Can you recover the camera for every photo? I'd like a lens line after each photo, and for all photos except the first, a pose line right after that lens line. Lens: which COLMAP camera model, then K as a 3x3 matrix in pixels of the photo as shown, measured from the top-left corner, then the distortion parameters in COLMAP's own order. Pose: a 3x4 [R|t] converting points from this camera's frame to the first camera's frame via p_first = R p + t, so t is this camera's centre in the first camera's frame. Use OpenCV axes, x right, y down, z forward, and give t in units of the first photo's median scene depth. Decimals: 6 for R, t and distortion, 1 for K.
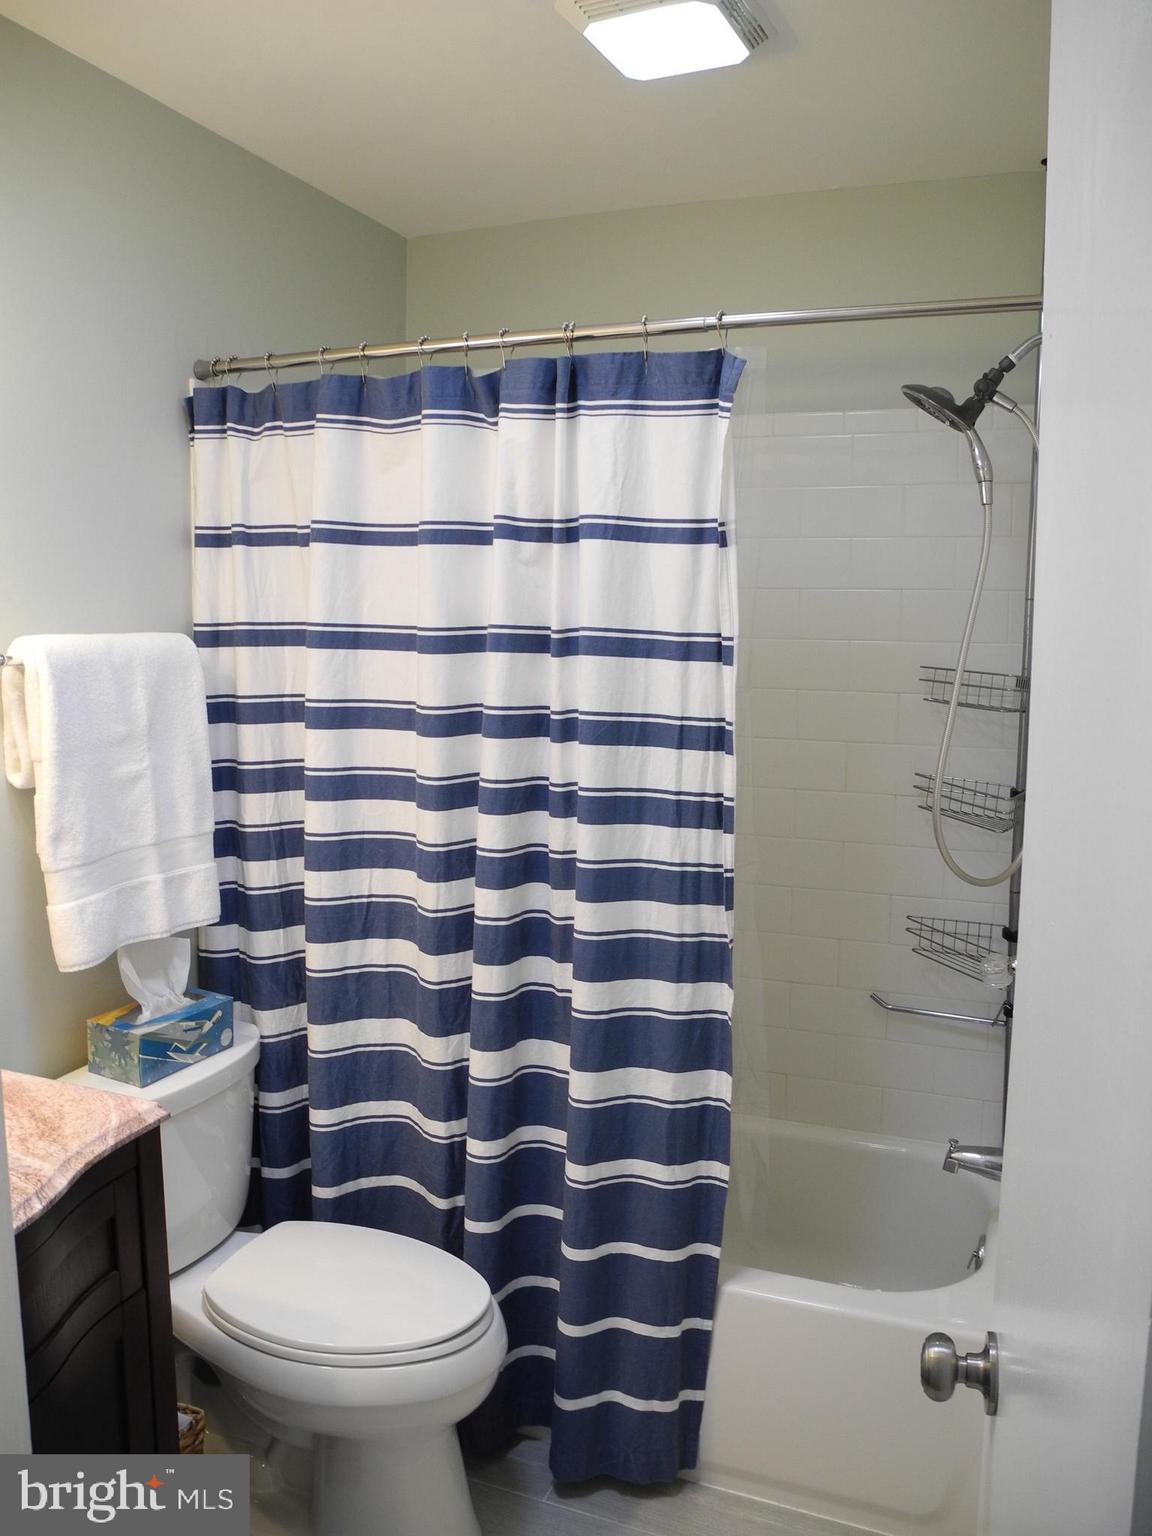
lens RADIAL K [[1243.2, 0, 573.4], [0, 1243.2, 761.3], [0, 0, 1]] dist [-0.155069, 0.130698]
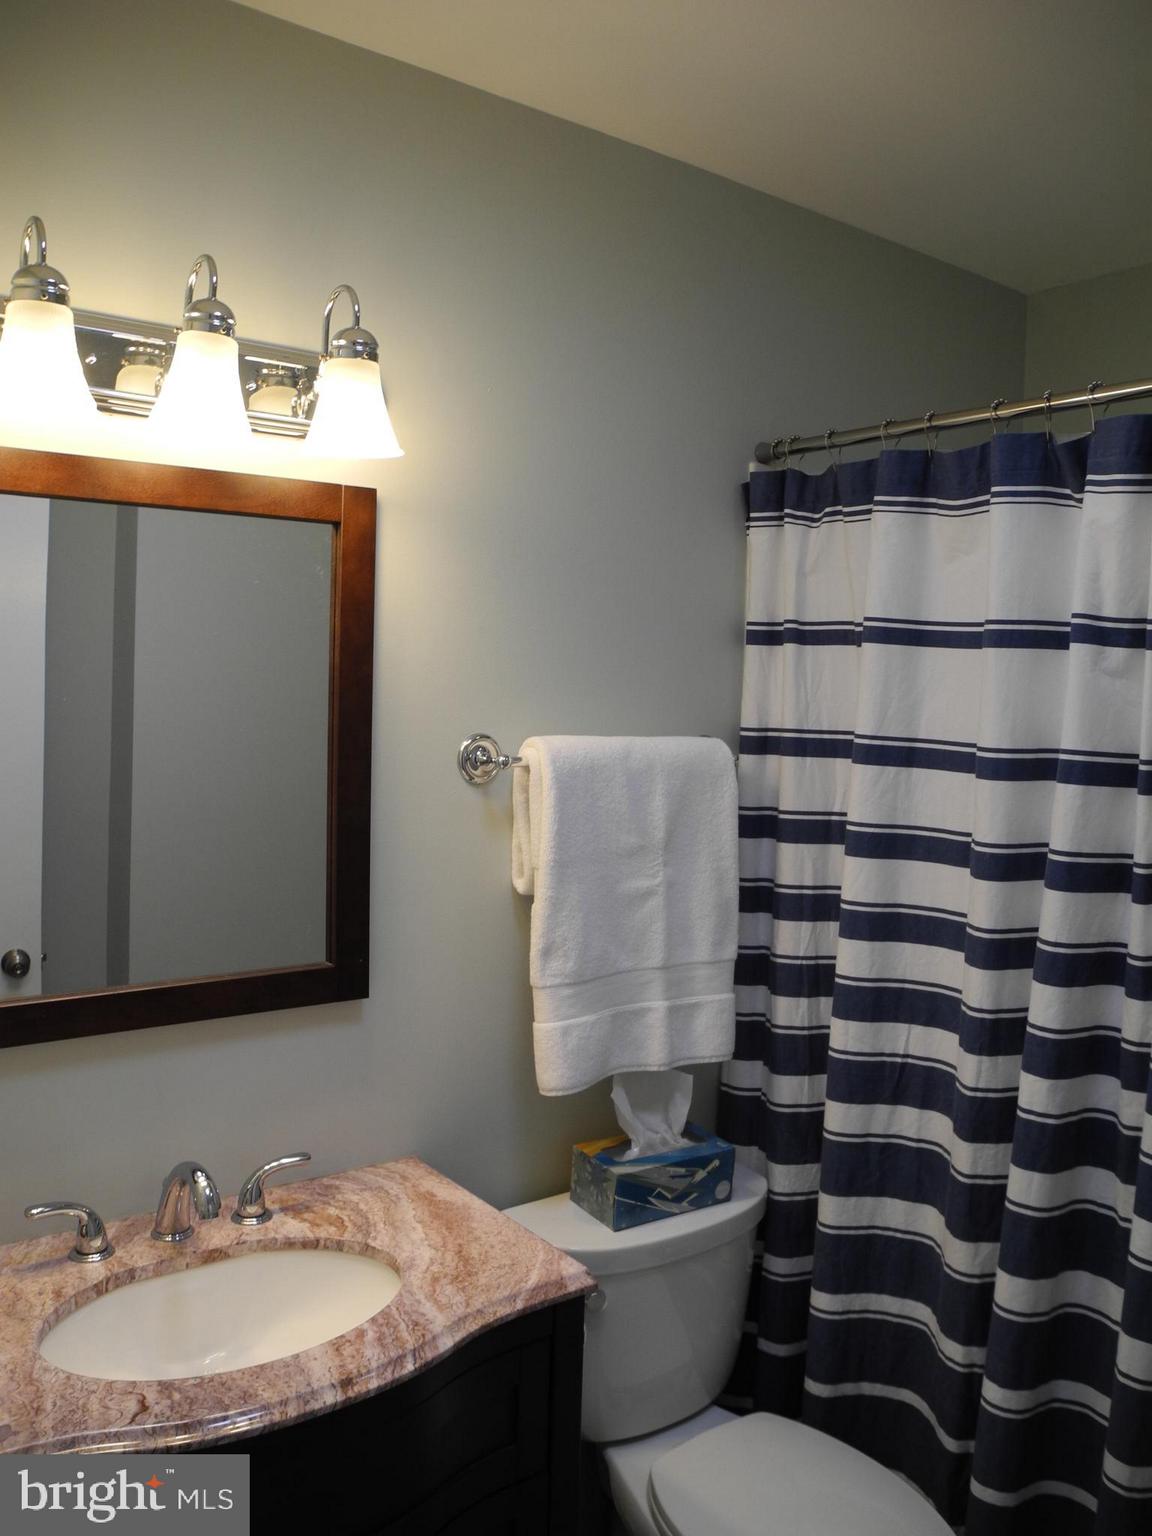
lens RADIAL K [[1243.2, 0, 573.4], [0, 1243.2, 761.3], [0, 0, 1]] dist [-0.155069, 0.130698]
pose [[0.850614, 0.052632, -0.523149, 0.074235], [-0.088348, 0.995138, -0.043534, -0.038242], [0.518314, 0.083250, 0.851129, 0.158127]]
